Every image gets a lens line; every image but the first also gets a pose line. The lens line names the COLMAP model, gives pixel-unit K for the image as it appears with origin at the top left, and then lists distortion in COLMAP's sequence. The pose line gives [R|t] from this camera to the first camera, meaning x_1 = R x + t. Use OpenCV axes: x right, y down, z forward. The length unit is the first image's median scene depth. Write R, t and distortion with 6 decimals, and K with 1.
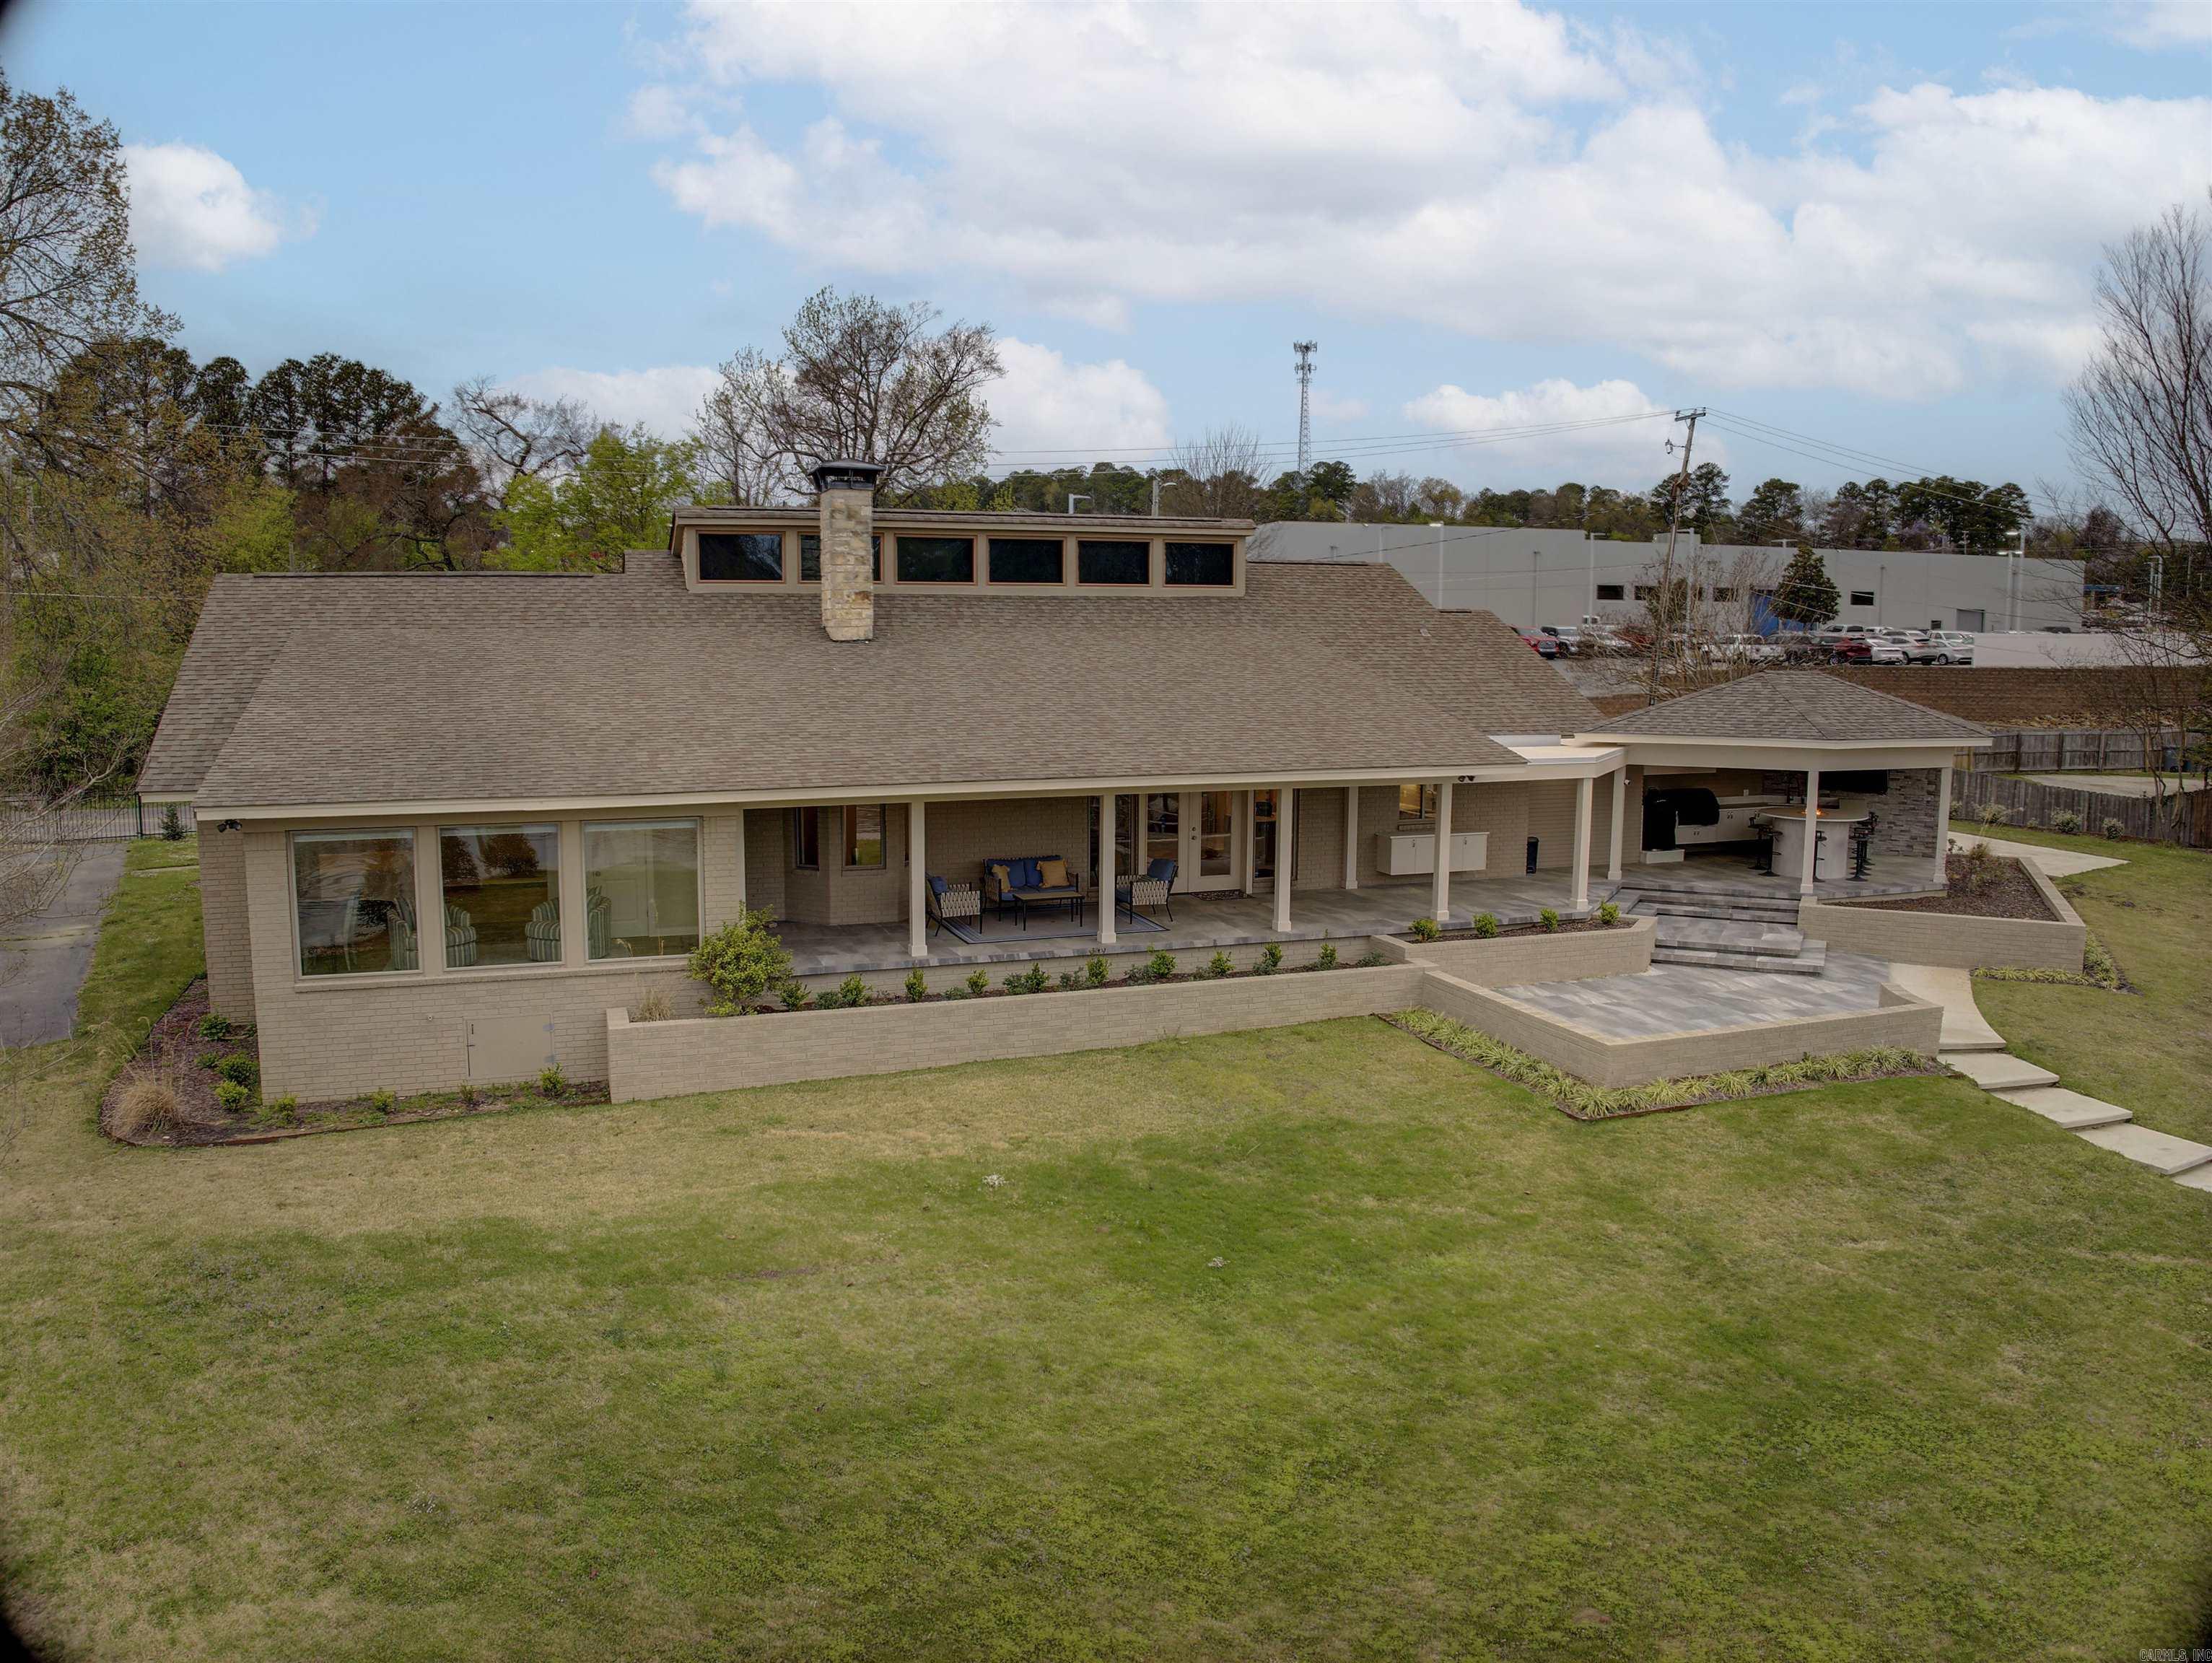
lens RADIAL K [[1587.3, 0, 1106.0], [0, 1587.3, 831.5], [0, 0, 1]] dist [-0.108808, 0.000131]
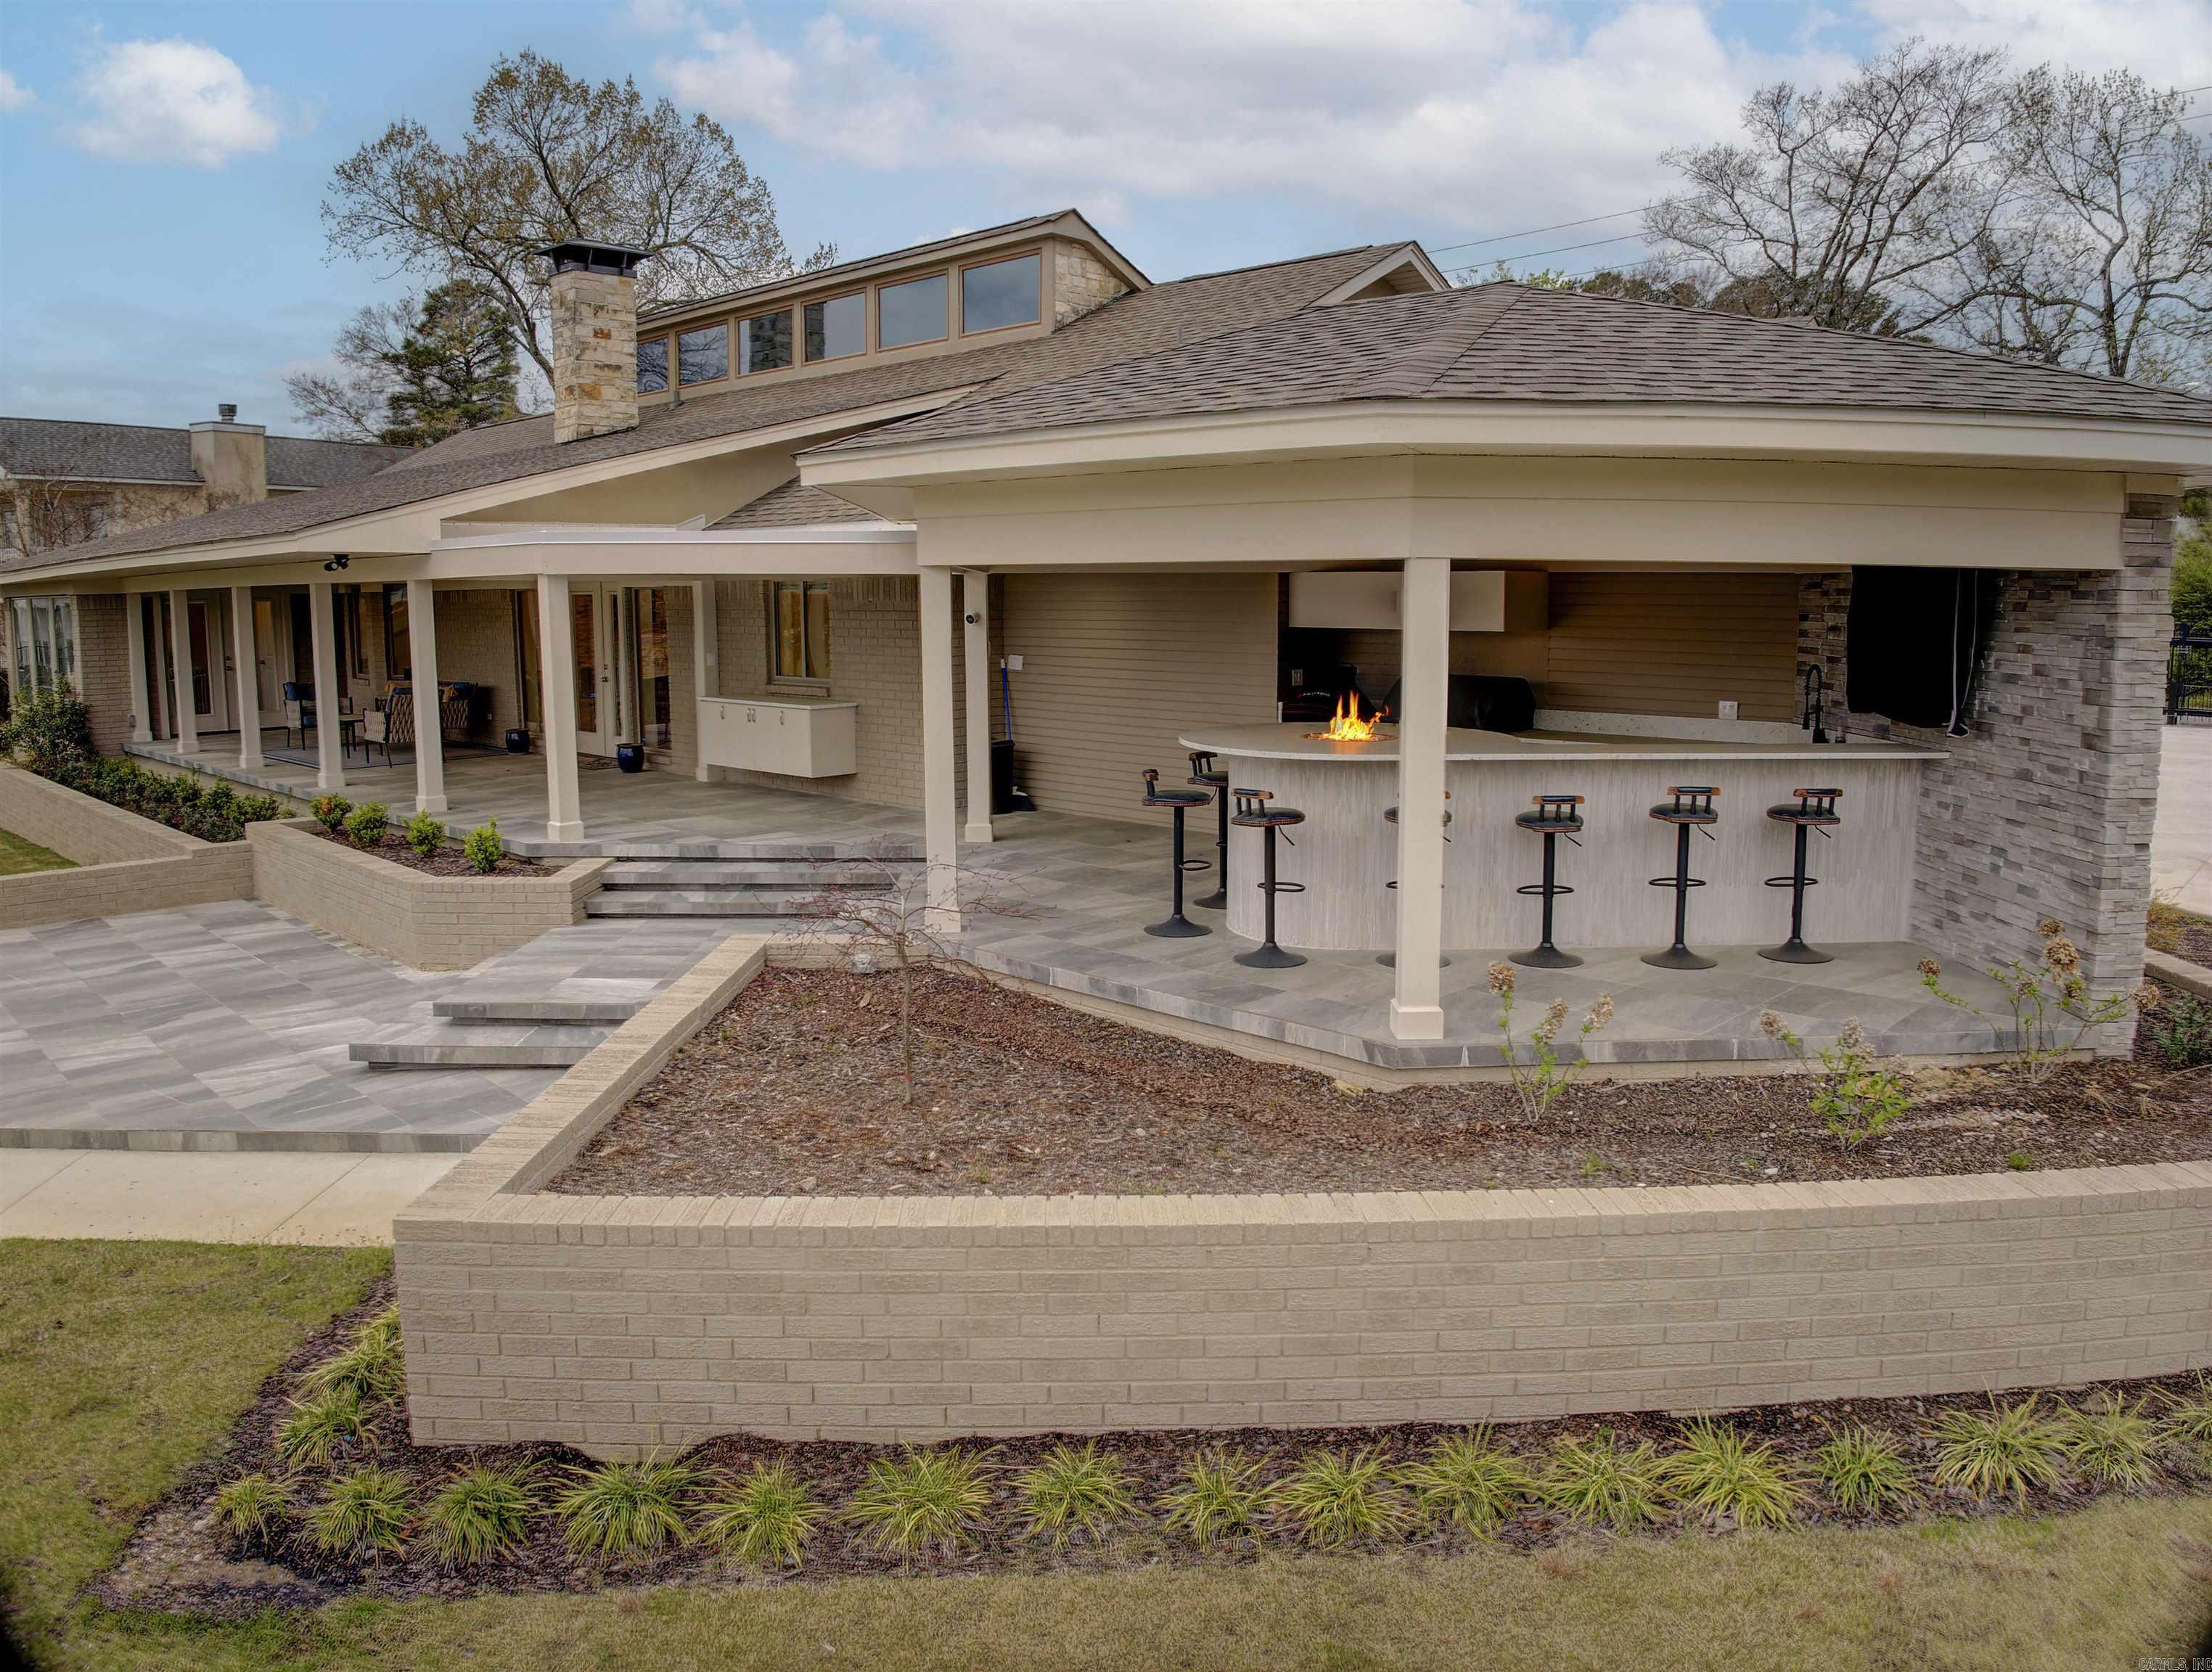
lens RADIAL K [[1595.7, 0, 1108.0], [0, 1595.7, 803.3], [0, 0, 1]] dist [-0.111462, -0.009798]
pose [[0.438173, 0.116181, -0.891351, 0.832982], [-0.111682, 0.990965, 0.074264, -0.019648], [0.891926, 0.067008, 0.447190, 0.944539]]
